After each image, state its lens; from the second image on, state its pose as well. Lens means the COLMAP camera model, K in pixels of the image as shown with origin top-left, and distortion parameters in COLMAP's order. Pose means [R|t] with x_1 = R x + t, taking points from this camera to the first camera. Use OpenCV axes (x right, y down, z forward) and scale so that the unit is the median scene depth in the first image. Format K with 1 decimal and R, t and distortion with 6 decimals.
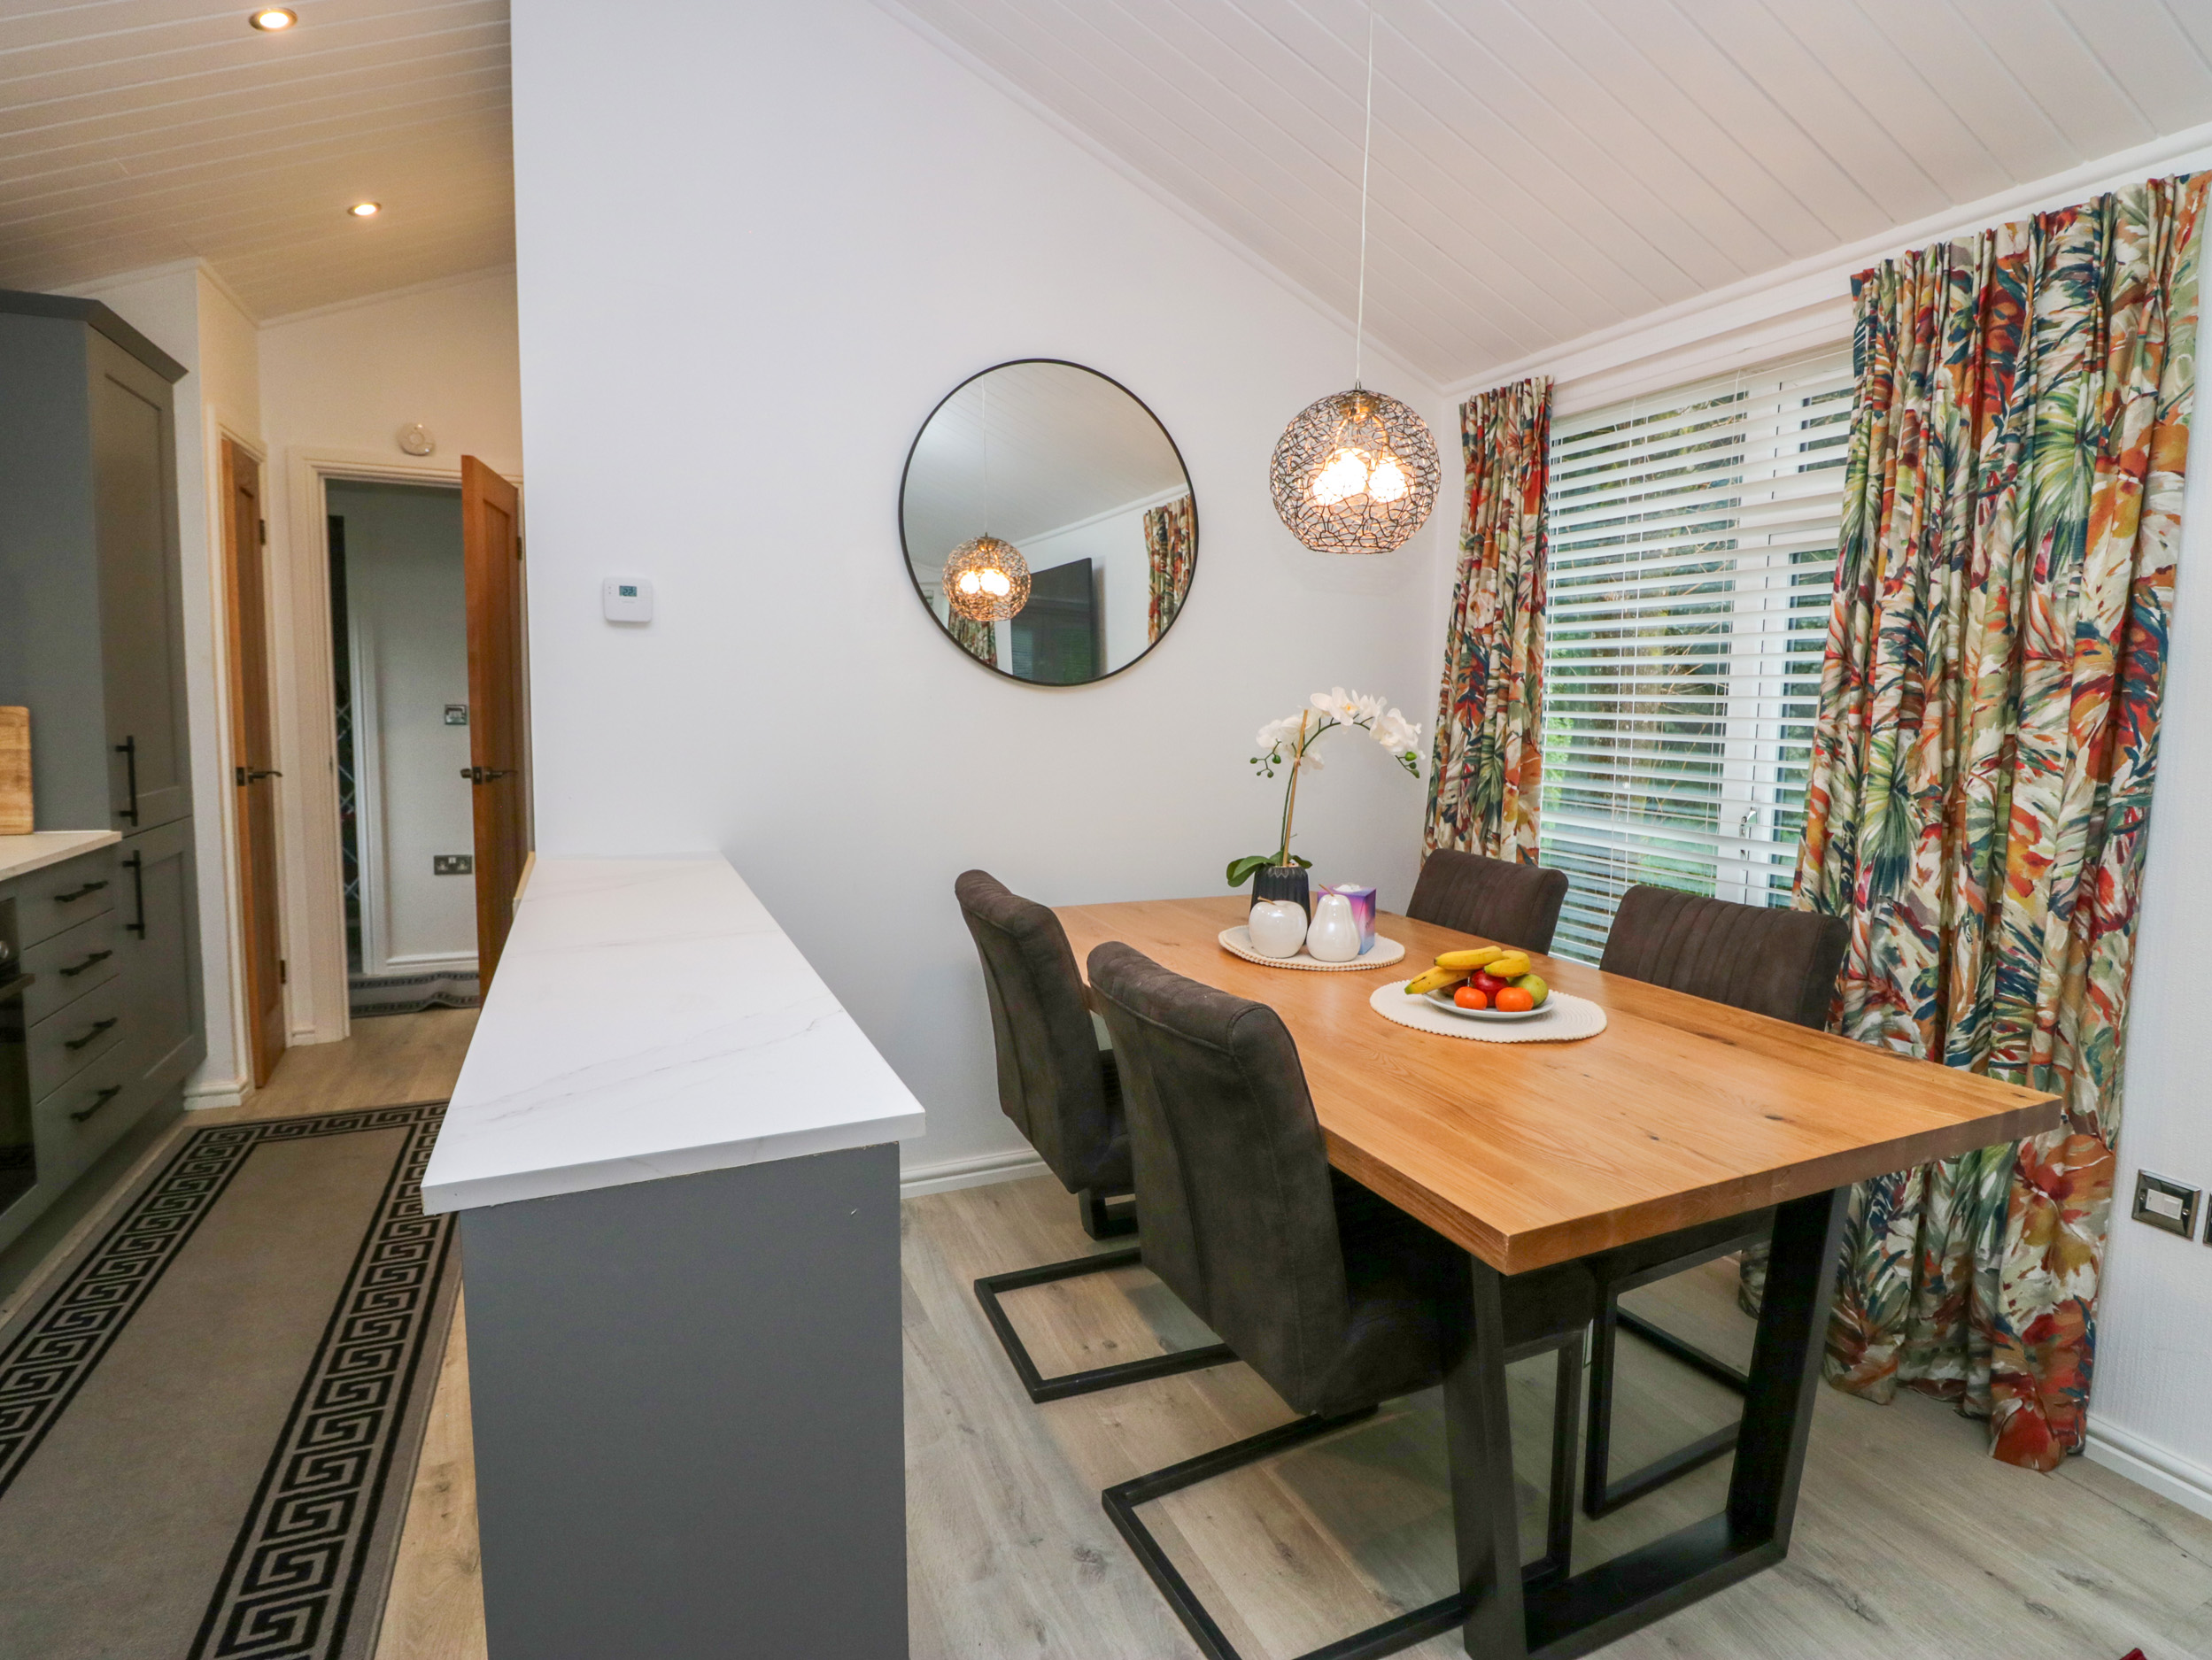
lens RADIAL K [[1148.5, 0, 1127.1], [0, 1148.5, 810.0], [0, 0, 1]] dist [-0.001990, -0.012102]
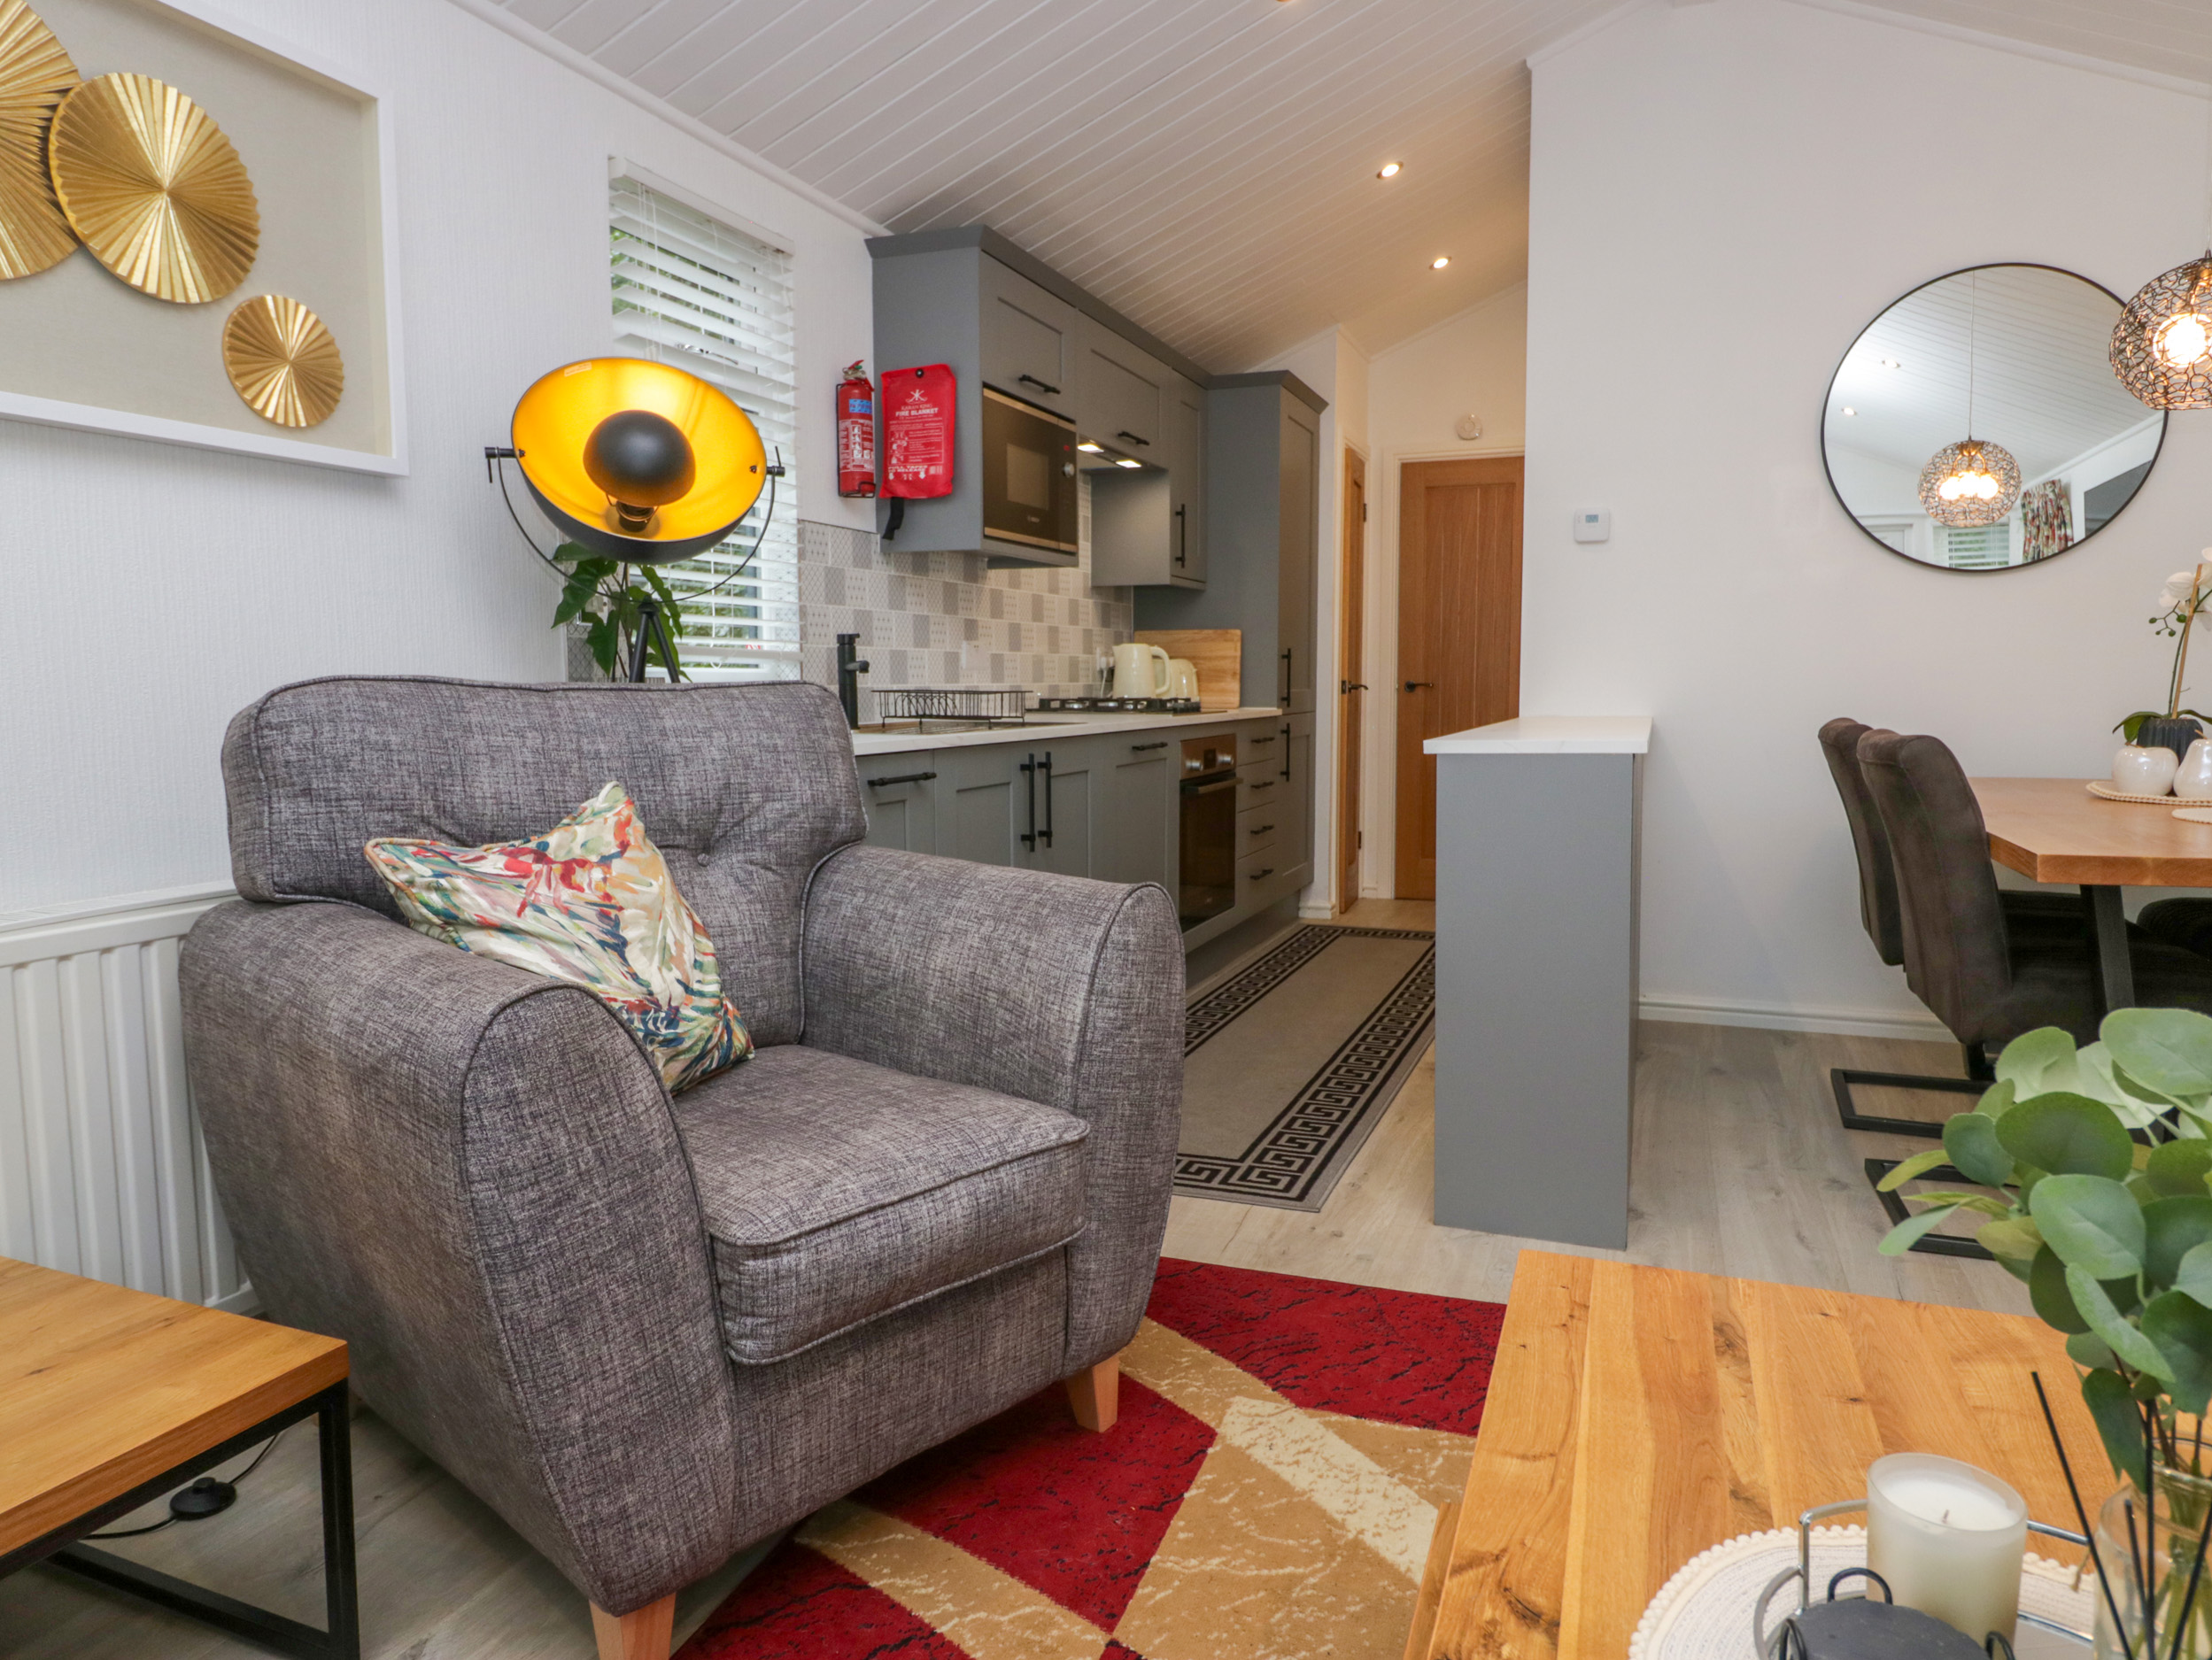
lens RADIAL K [[1371.1, 0, 1131.8], [0, 1371.1, 807.2], [0, 0, 1]] dist [0.000992, -0.009829]
pose [[0.698310, 0.044384, -0.714418, 0.397292], [-0.053026, 0.998541, 0.010206, 0.179800], [0.713829, 0.030756, 0.699645, -0.566256]]
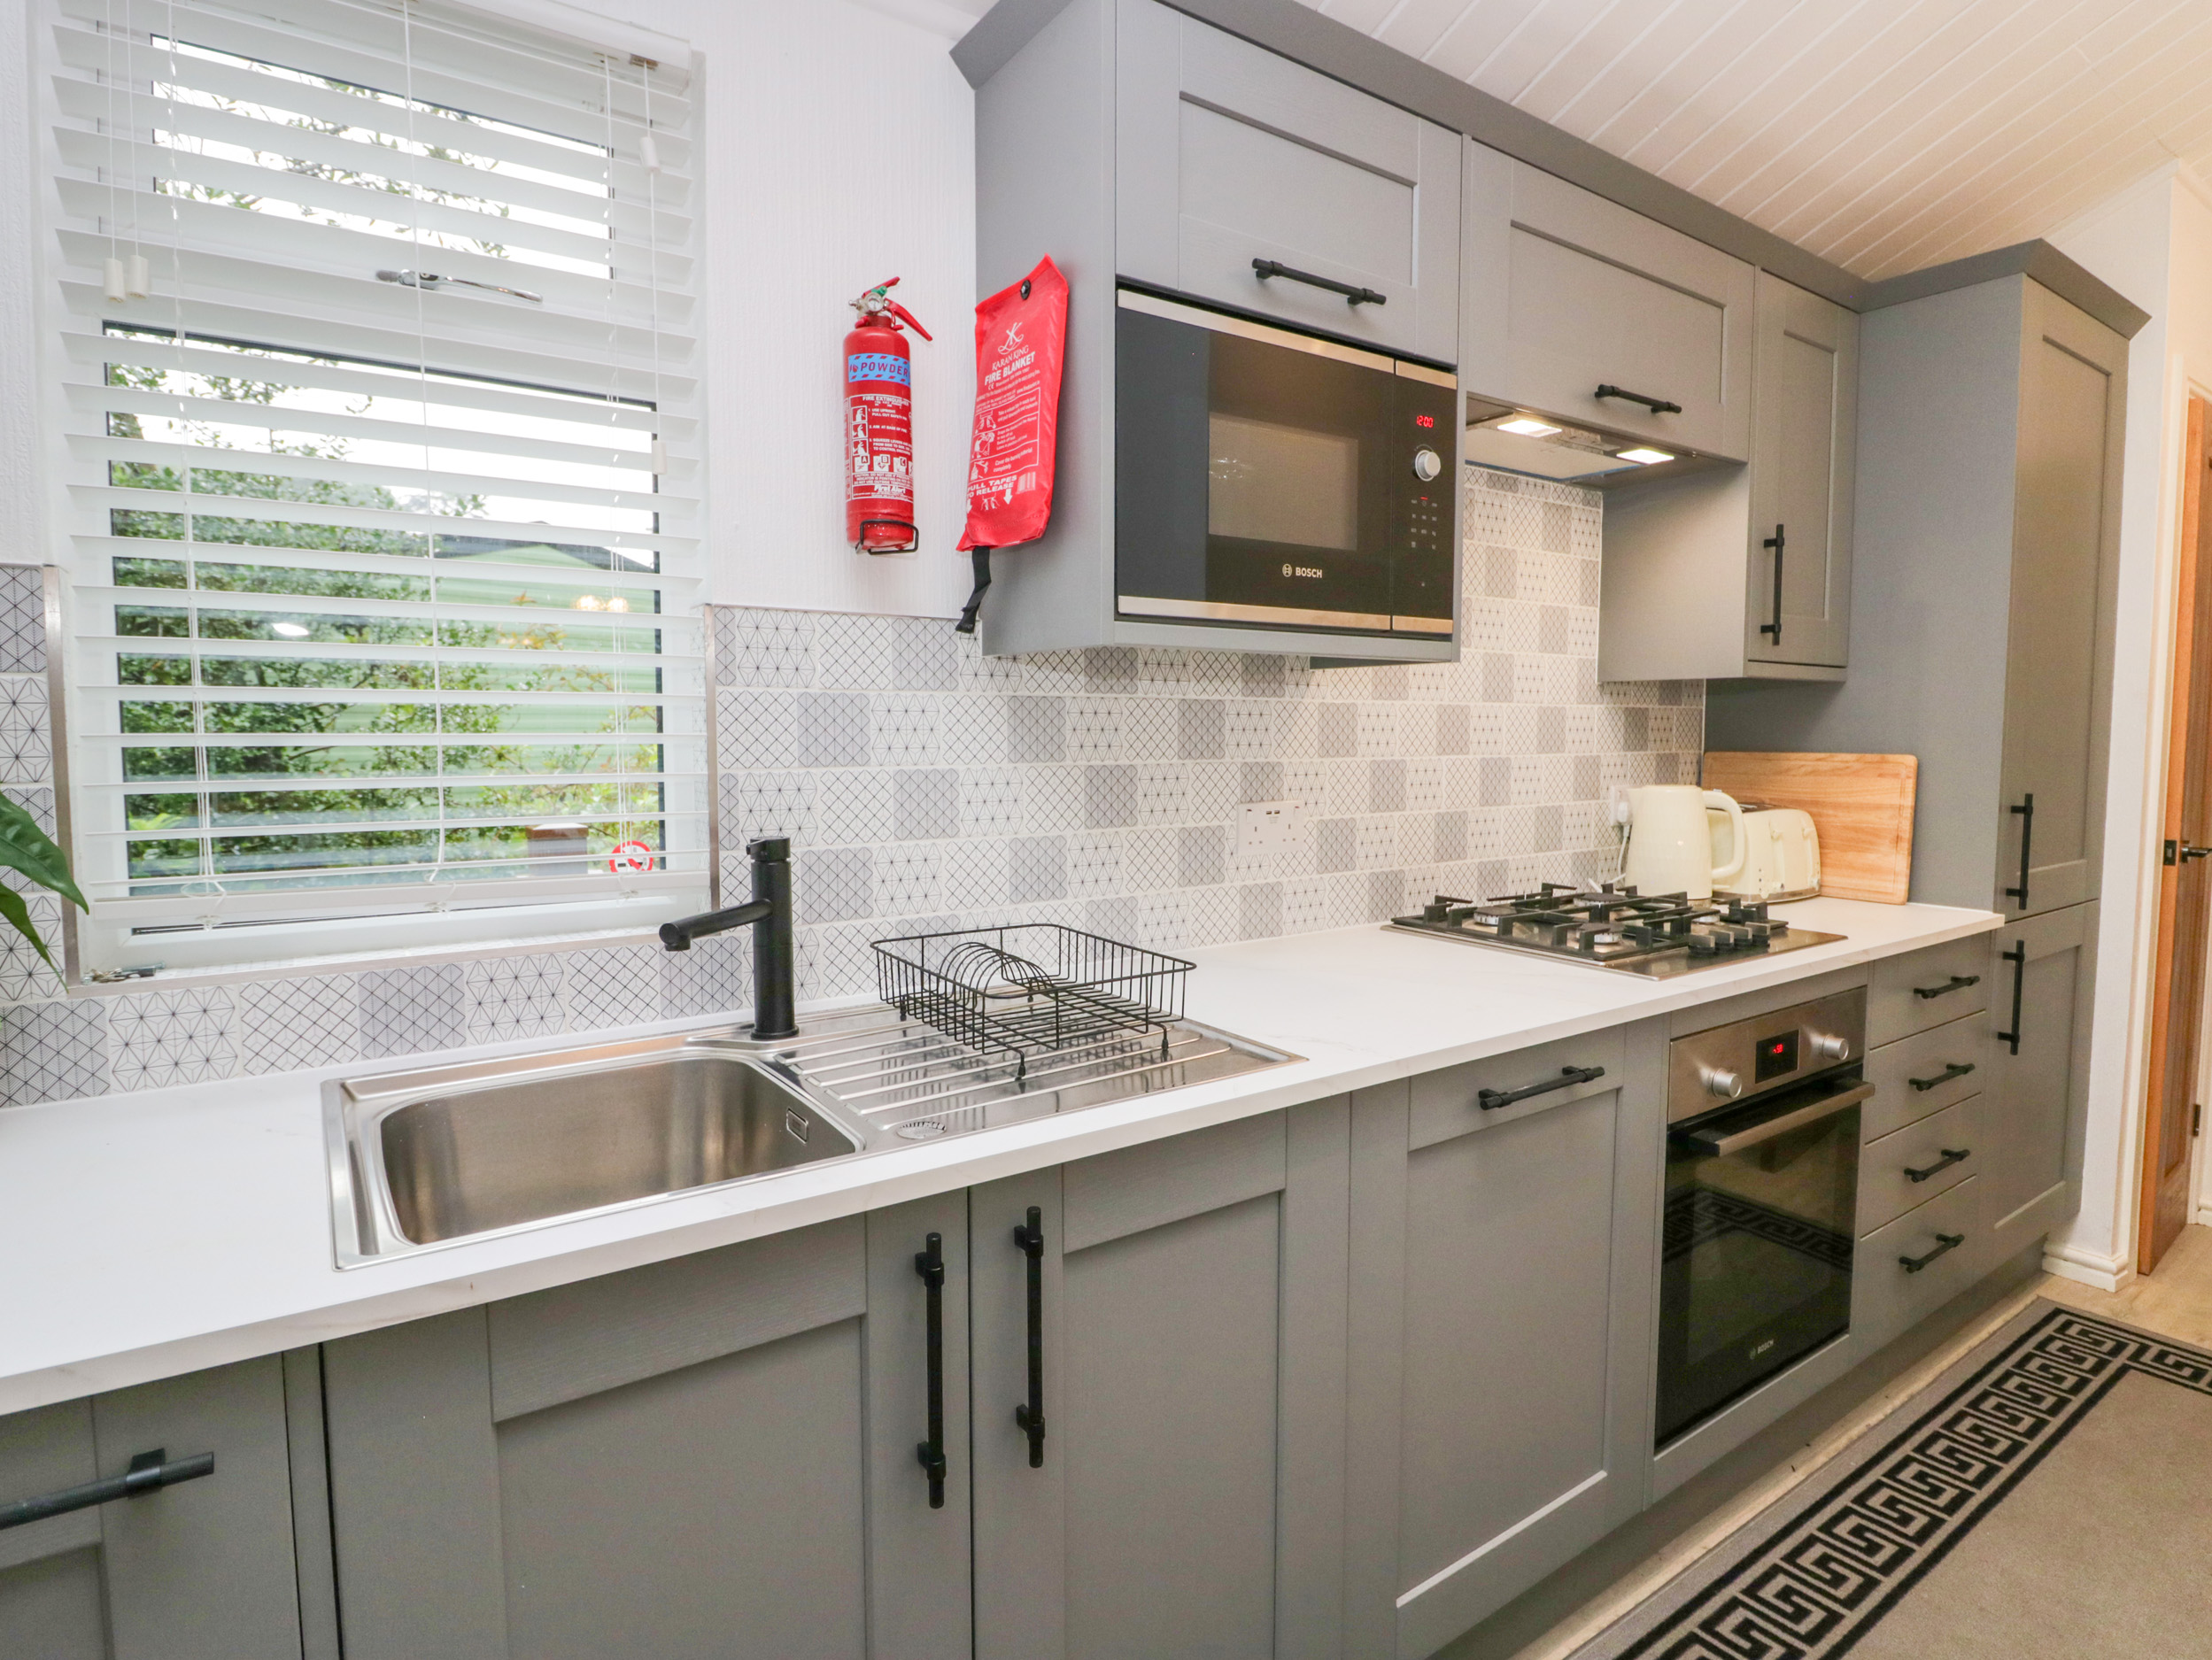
lens RADIAL K [[1176.1, 0, 1134.7], [0, 1176.1, 807.4], [0, 0, 1]] dist [-0.002653, -0.012852]
pose [[0.185958, 0.044735, -0.981539, -0.256531], [-0.093069, 0.995273, 0.027729, -0.026602], [0.978140, 0.086194, 0.189243, 0.315464]]
